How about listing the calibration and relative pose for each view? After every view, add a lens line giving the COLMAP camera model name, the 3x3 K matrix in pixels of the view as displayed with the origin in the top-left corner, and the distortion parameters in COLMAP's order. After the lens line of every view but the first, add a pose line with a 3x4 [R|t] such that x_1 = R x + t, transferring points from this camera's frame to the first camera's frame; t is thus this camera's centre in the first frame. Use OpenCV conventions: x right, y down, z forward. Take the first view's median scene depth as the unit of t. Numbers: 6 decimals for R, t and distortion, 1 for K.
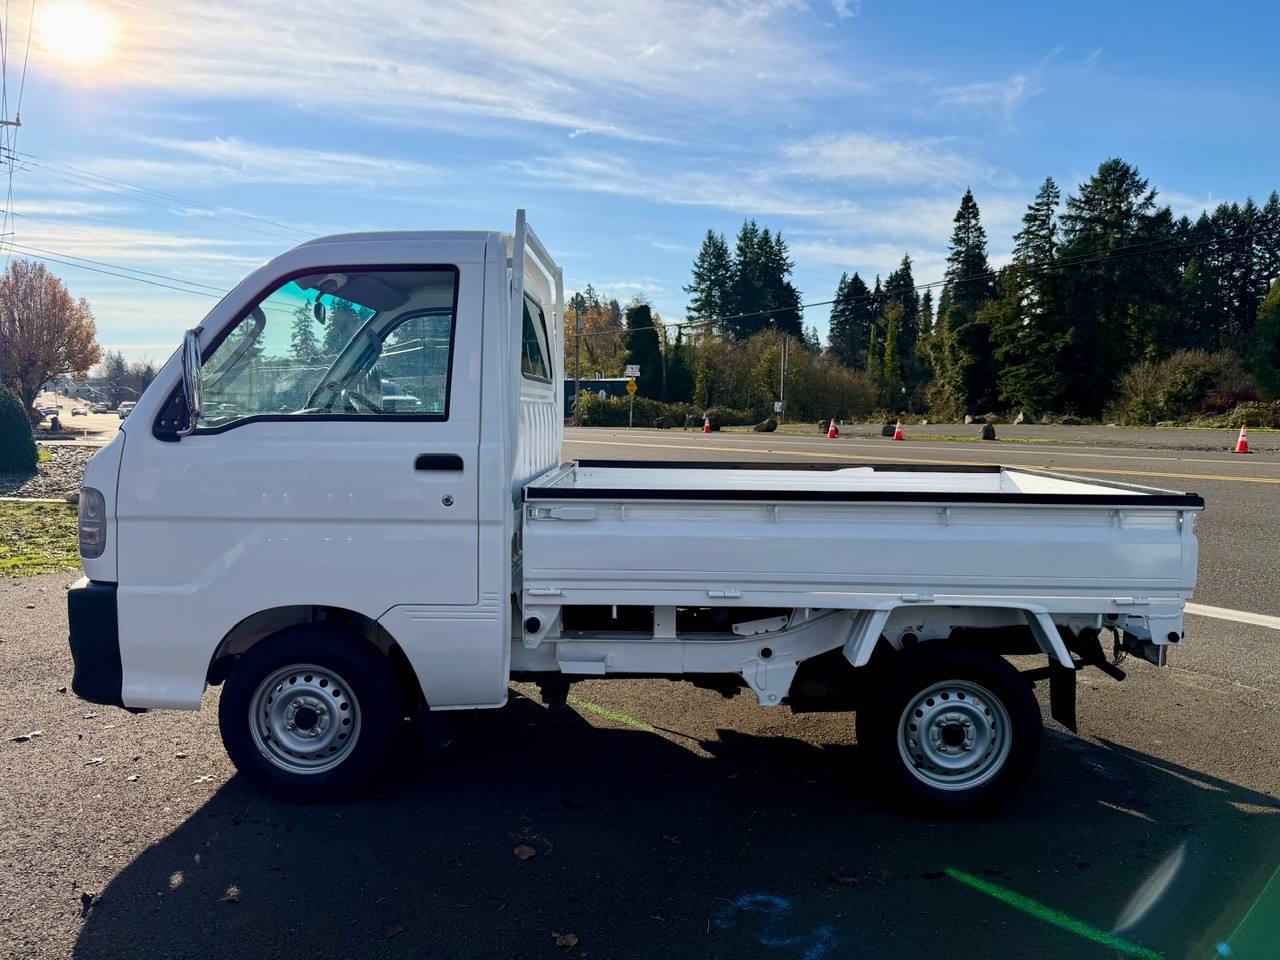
lens RADIAL K [[912.1, 0, 649.3], [0, 912.1, 481.3], [0, 0, 1]] dist [0.002078, -0.009044]
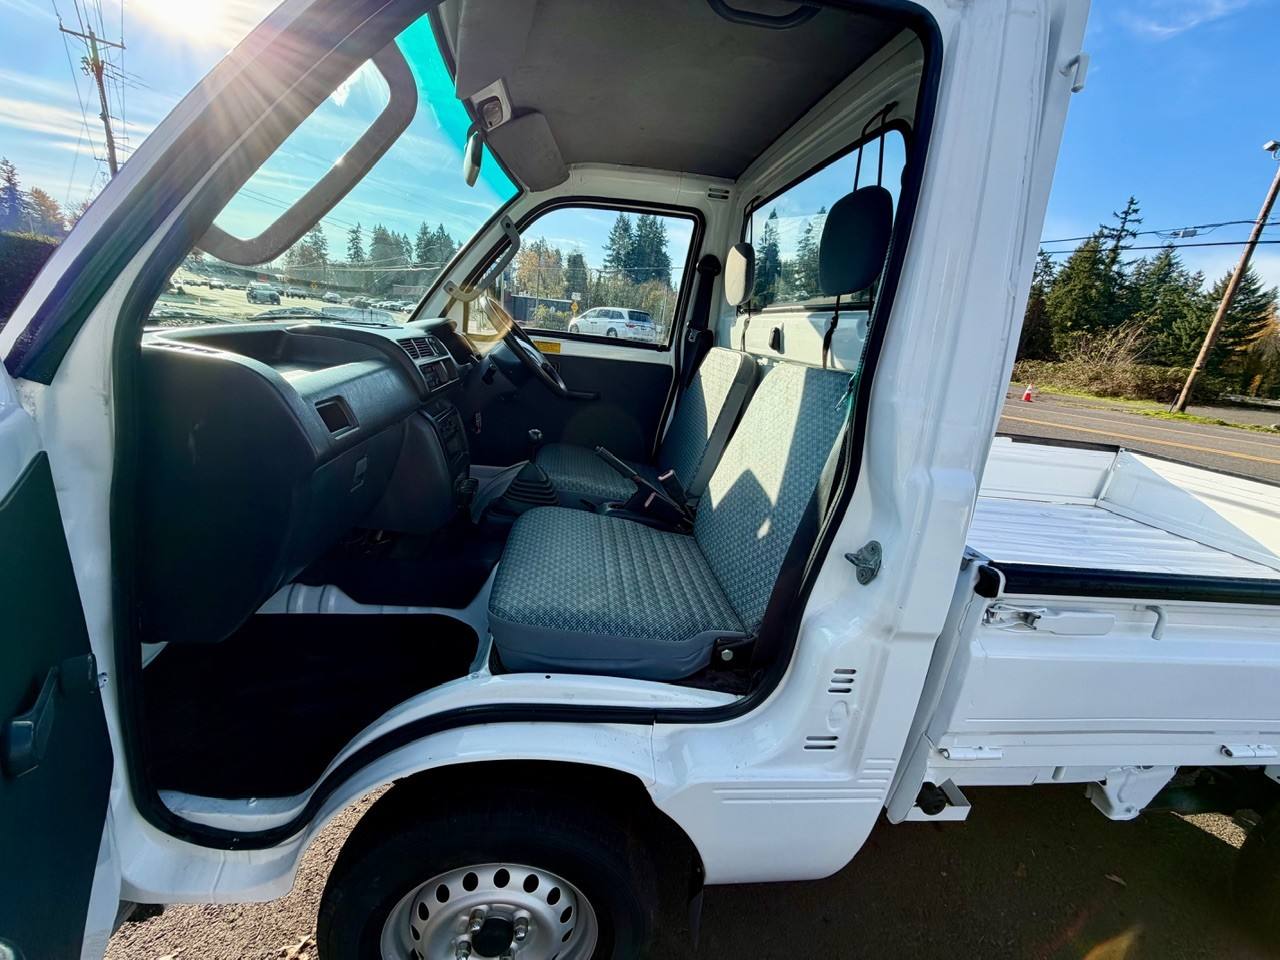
lens RADIAL K [[536.5, 0, 634.6], [0, 536.5, 462.5], [0, 0, 1]] dist [-0.043117, 0.019173]
pose [[0.988079, 0.076701, 0.133481, -0.318665], [-0.098637, 0.981117, 0.166377, -0.059434], [-0.118199, -0.177559, 0.976986, 0.665238]]
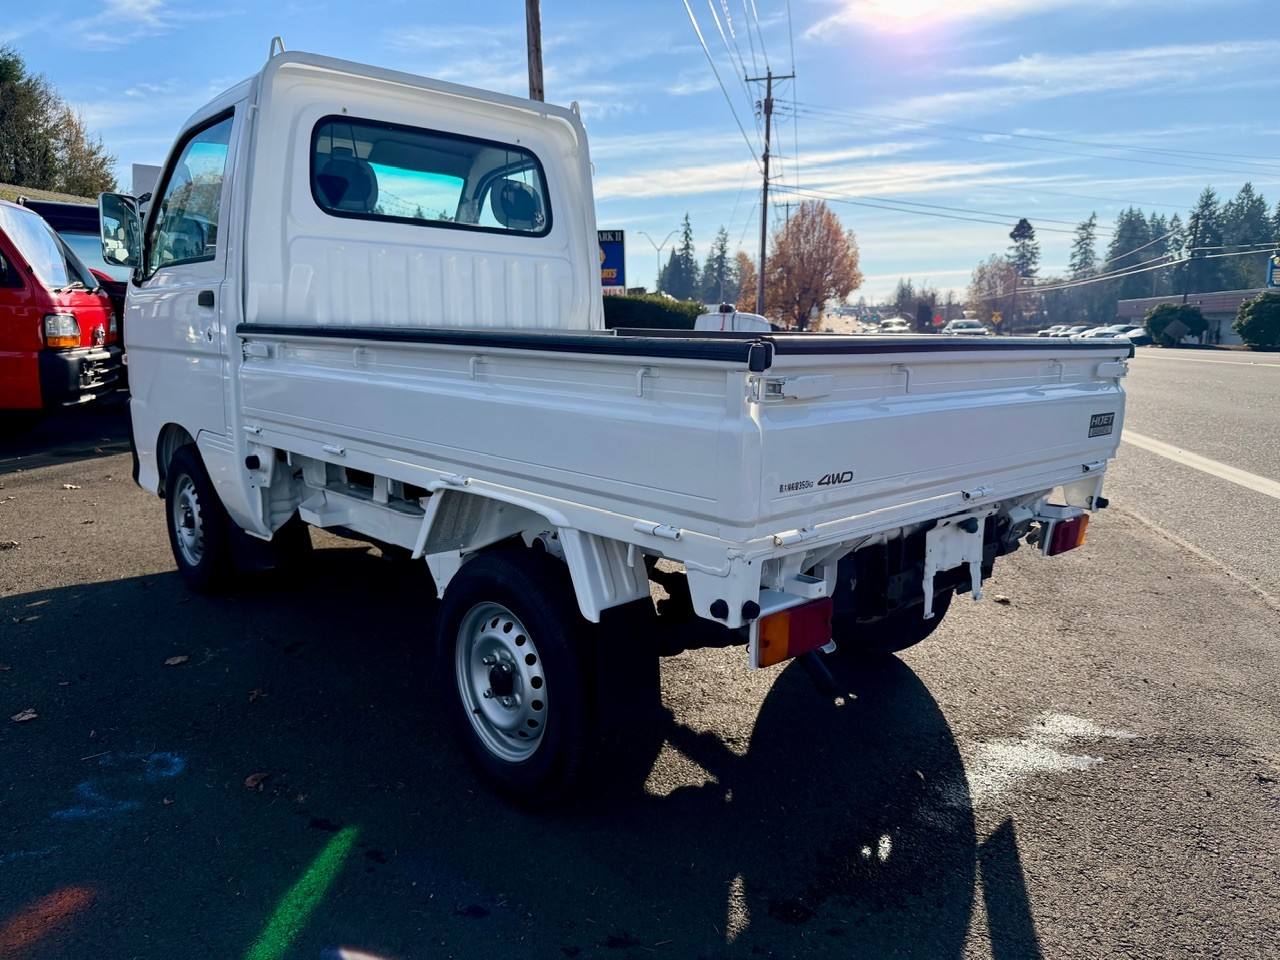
lens RADIAL K [[914.6, 0, 640.0], [0, 914.6, 480.0], [0, 0, 1]] dist [0.019784, -0.049031]
pose [[0.684943, 0.115660, -0.719358, 0.809307], [-0.058718, 0.992871, 0.103726, 0.038255], [0.726227, -0.028807, 0.686851, 0.535192]]
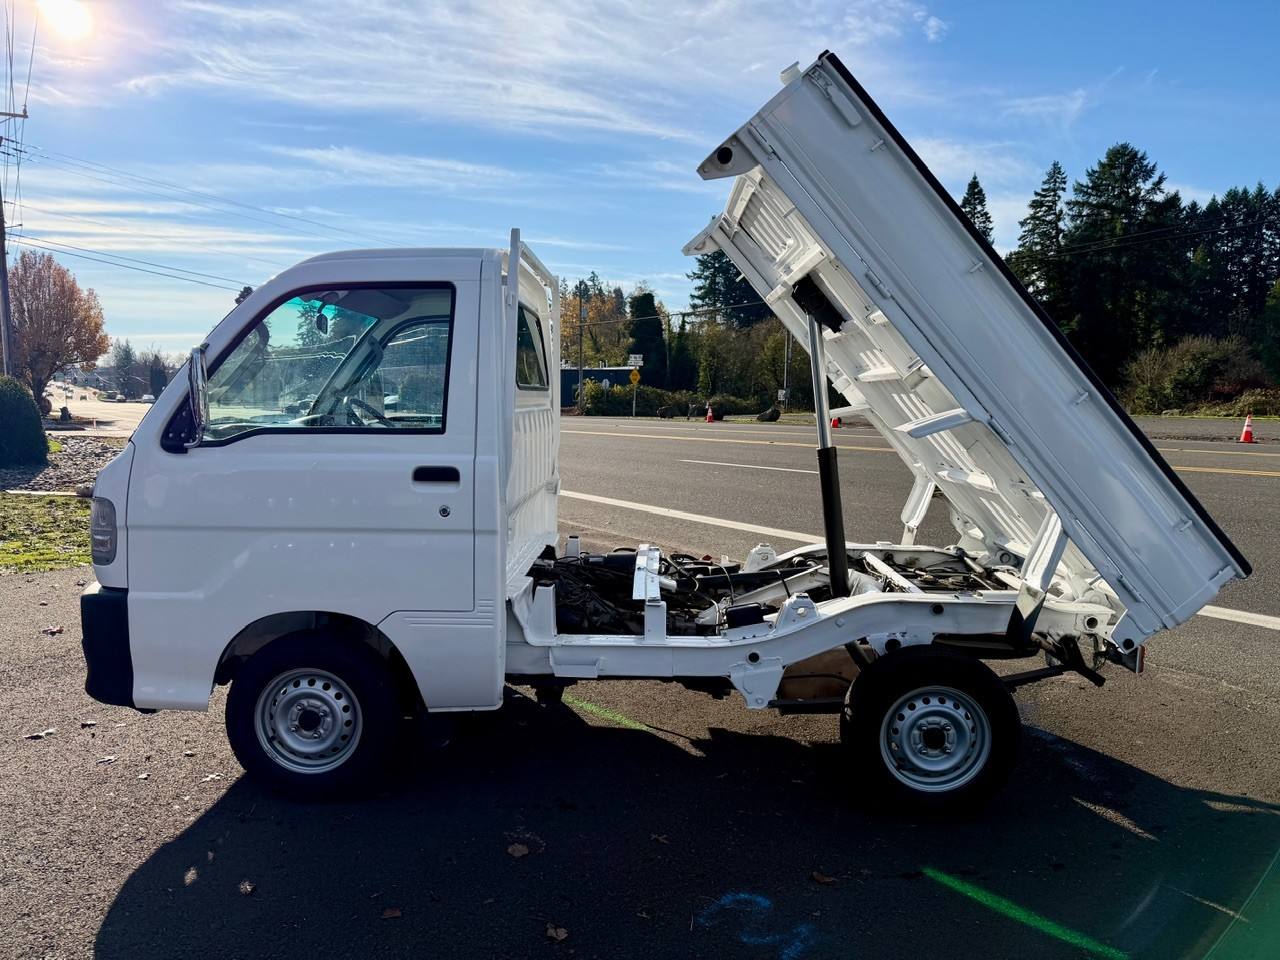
lens RADIAL K [[909.1, 0, 641.6], [0, 909.1, 480.4], [0, 0, 1]] dist [0.004368, -0.008399]
pose [[0.999920, 0.000235, -0.012630, 0.014040], [-0.000077, 0.999921, 0.012549, -0.023686], [0.012632, -0.012547, 0.999841, -0.025975]]
